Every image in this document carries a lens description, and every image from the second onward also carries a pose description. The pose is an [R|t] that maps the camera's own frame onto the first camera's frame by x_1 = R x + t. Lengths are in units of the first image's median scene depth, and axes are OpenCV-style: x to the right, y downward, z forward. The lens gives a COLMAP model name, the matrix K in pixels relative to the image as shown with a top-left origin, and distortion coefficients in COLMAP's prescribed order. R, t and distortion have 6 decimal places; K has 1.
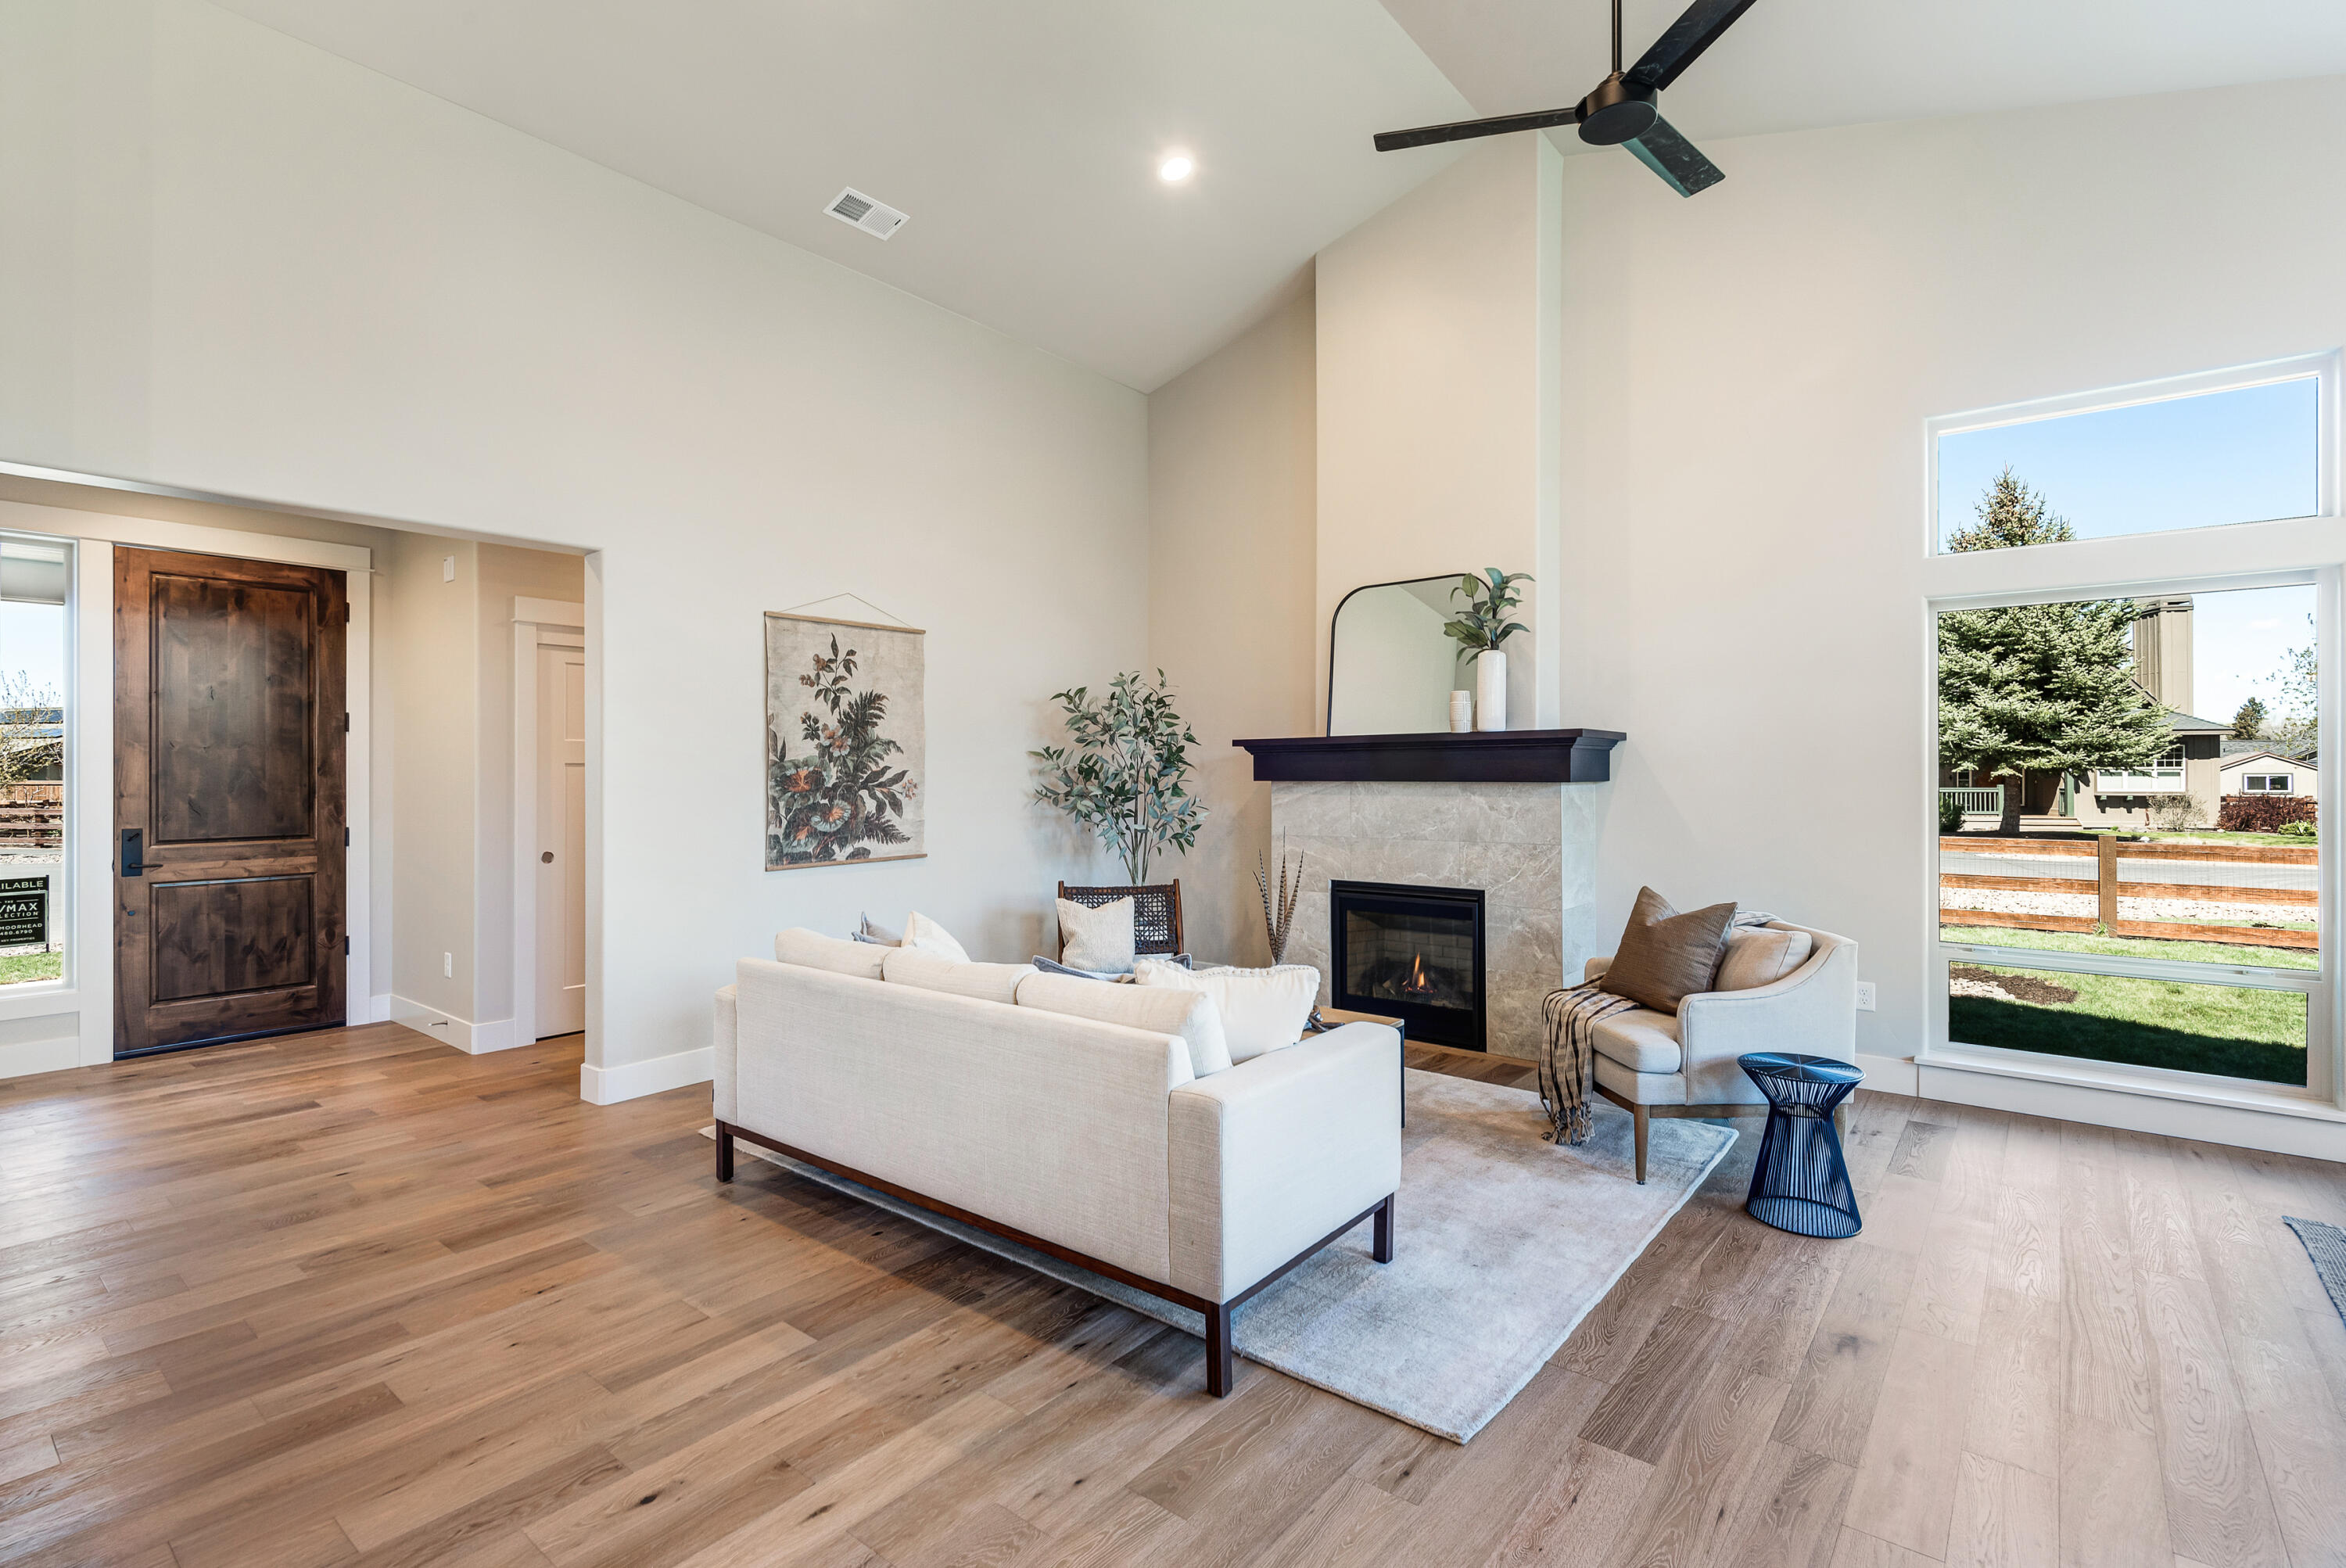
lens RADIAL K [[1086.2, 0, 1152.3], [0, 1086.2, 766.2], [0, 0, 1]] dist [0.021460, -0.011821]
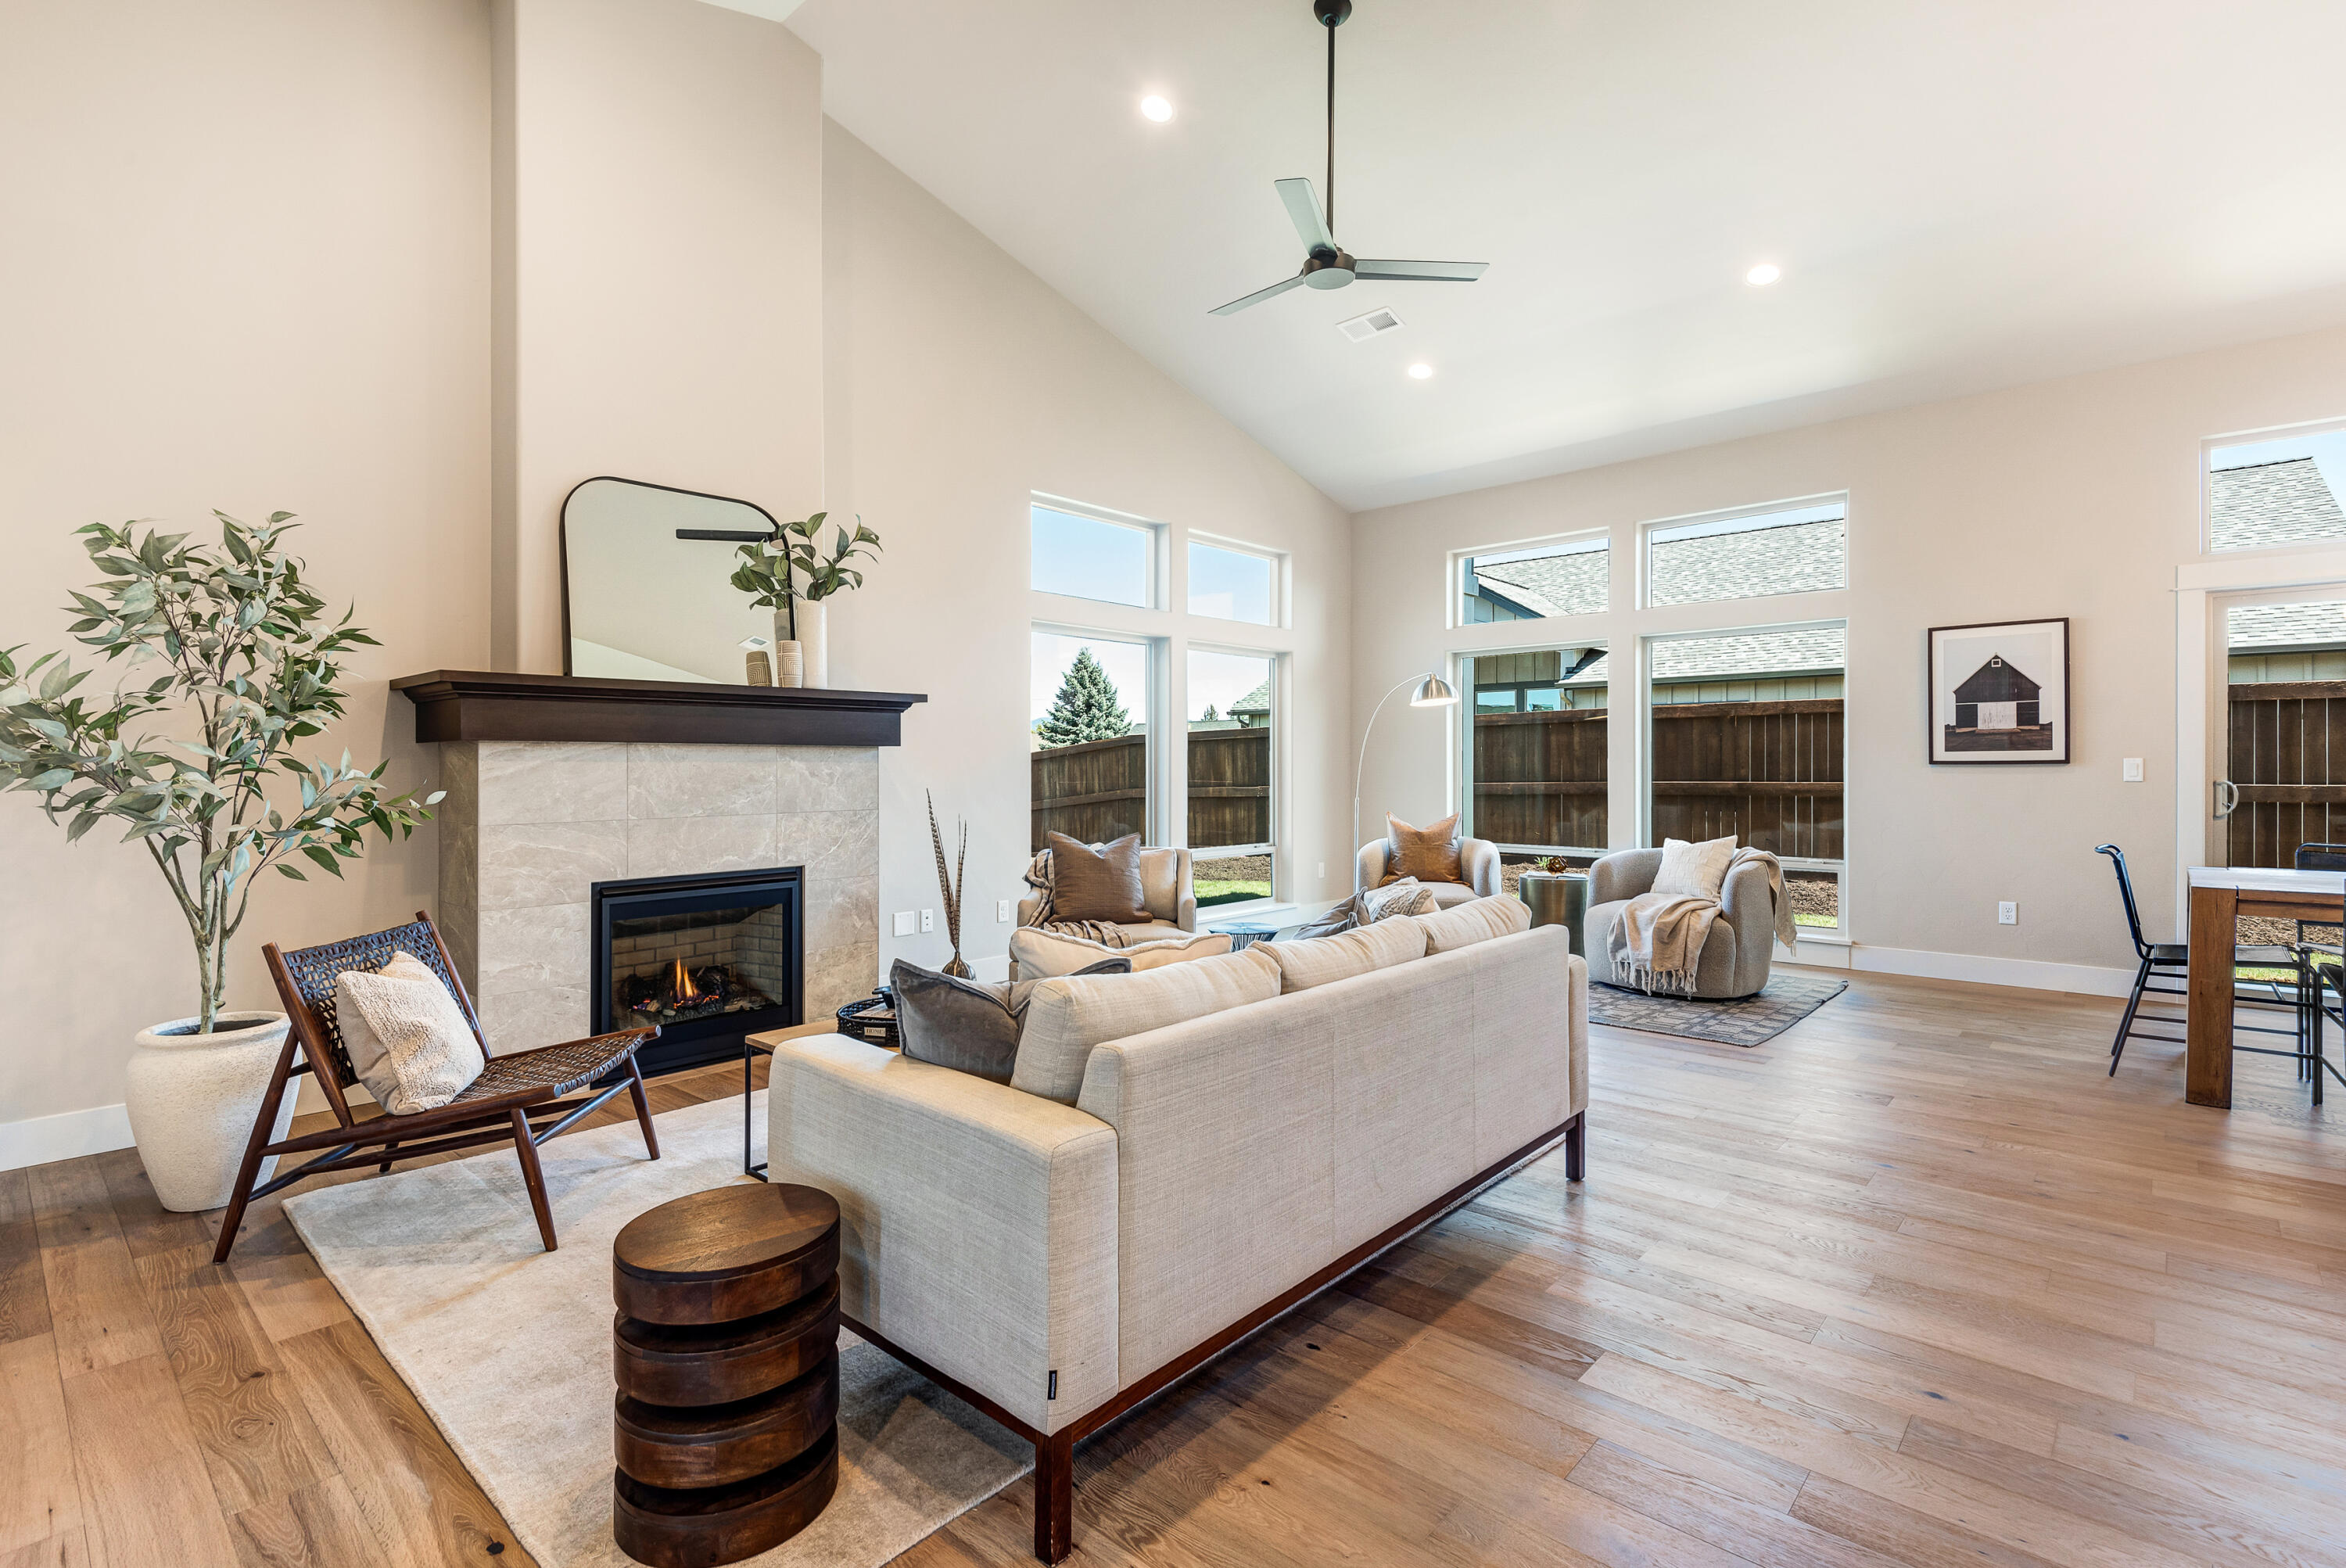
lens RADIAL K [[1086.2, 0, 1193.8], [0, 1086.2, 777.0], [0, 0, 1]] dist [0.021460, -0.011821]
pose [[0.045787, -0.005568, 0.998936, -0.556765], [-0.000520, 0.999984, 0.005598, 0.033637], [-0.998951, -0.000775, 0.045783, 0.608329]]
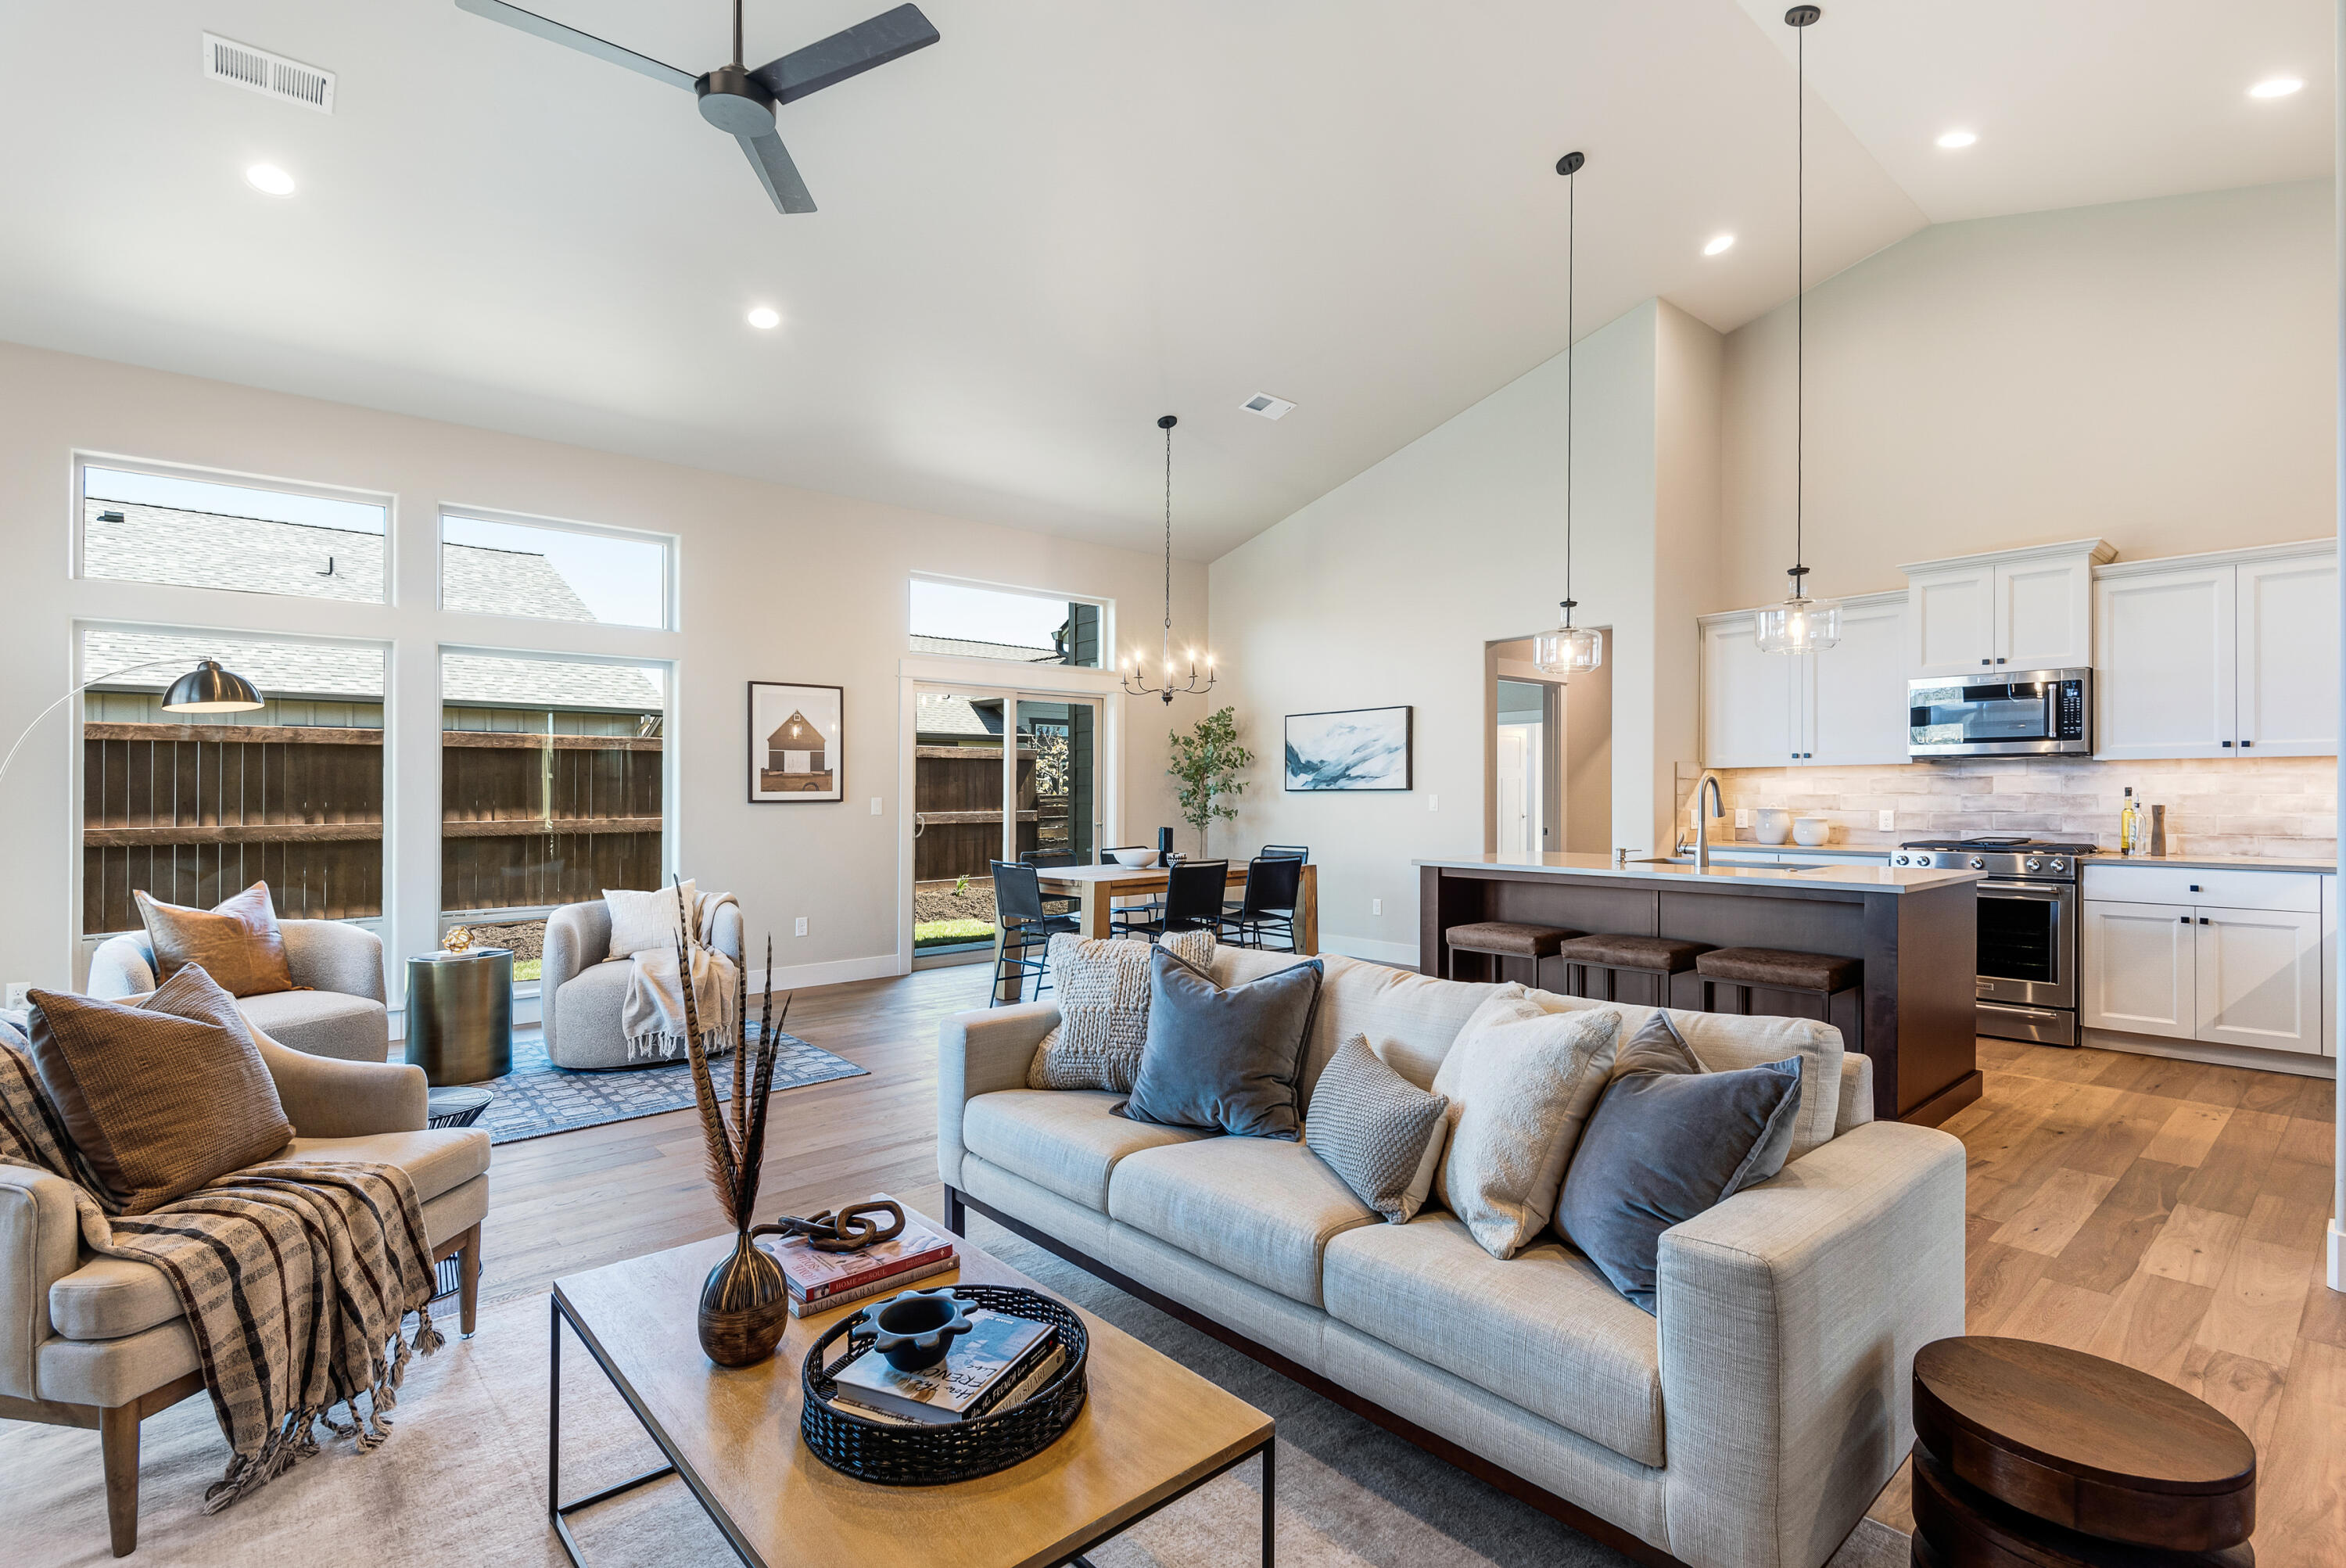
lens RADIAL K [[1086.2, 0, 1161.0], [0, 1086.2, 773.1], [0, 0, 1]] dist [0.021460, -0.011821]
pose [[-0.985606, 0.012133, 0.168622, -0.077384], [0.008598, 0.999728, -0.021677, 0.023161], [-0.168839, -0.019915, -0.985442, 1.054211]]
